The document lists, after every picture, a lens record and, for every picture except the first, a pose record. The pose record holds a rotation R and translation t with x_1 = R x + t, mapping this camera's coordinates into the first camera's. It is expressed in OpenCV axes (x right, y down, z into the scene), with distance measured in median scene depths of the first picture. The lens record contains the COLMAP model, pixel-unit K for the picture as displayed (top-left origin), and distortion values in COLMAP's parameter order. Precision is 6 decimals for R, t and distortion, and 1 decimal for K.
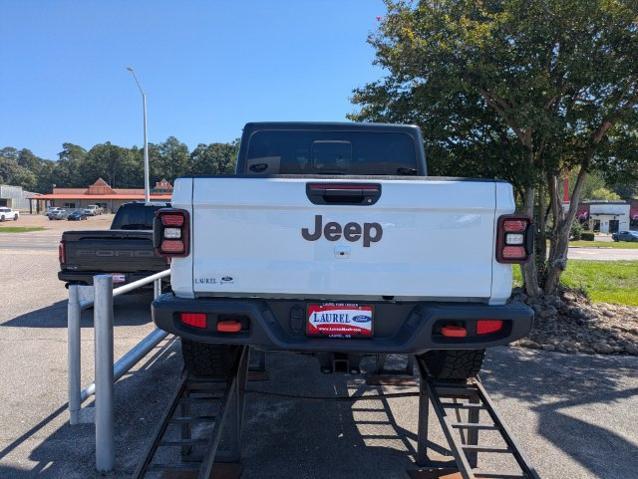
lens RADIAL K [[486.3, 0, 310.6], [0, 486.3, 246.4], [0, 0, 1]] dist [0.024644, 0.004651]
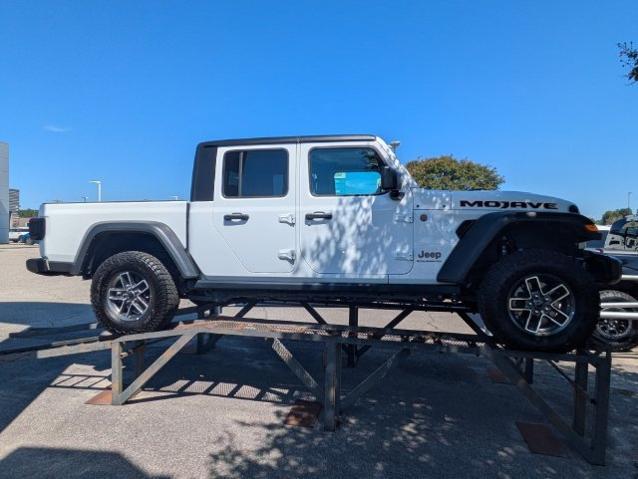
lens RADIAL K [[402.9, 0, 303.0], [0, 402.9, 251.1], [0, 0, 1]] dist [-0.022817, -0.000320]
pose [[-0.207892, 0.032855, -0.977600, 1.108992], [-0.078477, 0.995654, 0.050150, -0.057056], [0.974999, 0.087145, -0.204410, 1.462444]]
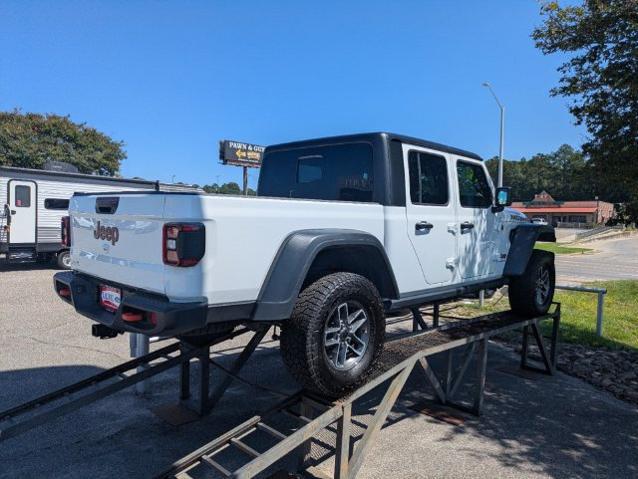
lens RADIAL K [[483.1, 0, 299.9], [0, 483.1, 256.6], [0, 0, 1]] dist [0.013095, 0.005114]
pose [[0.702438, 0.062358, -0.709008, 0.782360], [-0.066769, 0.997535, 0.021584, -0.016945], [0.708606, 0.032178, 0.704870, 0.239083]]
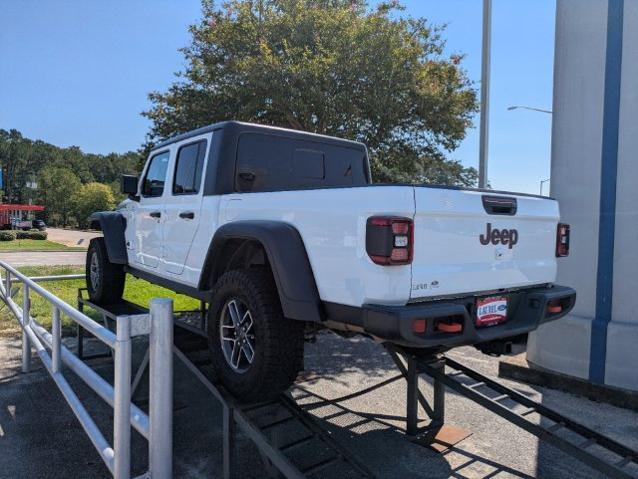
lens RADIAL K [[472.8, 0, 319.0], [0, 472.8, 239.5], [0, 0, 1]] dist [0.009225, -0.000575]
pose [[0.780856, -0.021026, 0.624357, -0.568320], [0.039040, 0.999122, -0.015179, -0.012866], [-0.623490, 0.036228, 0.780992, 0.199028]]
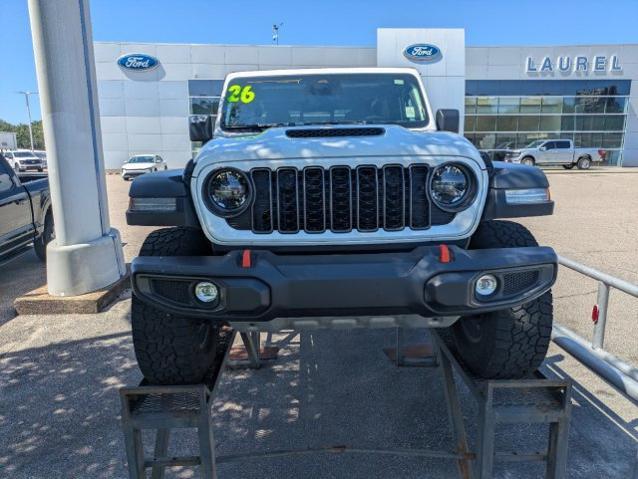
lens RADIAL K [[472.8, 0, 319.0], [0, 472.8, 239.5], [0, 0, 1]] dist [0.009225, -0.000575]
pose [[-0.999407, 0.005054, -0.034057, 0.085013], [-0.003600, 0.968405, 0.249358, -0.199465], [0.034241, 0.249332, -0.967812, 2.363951]]
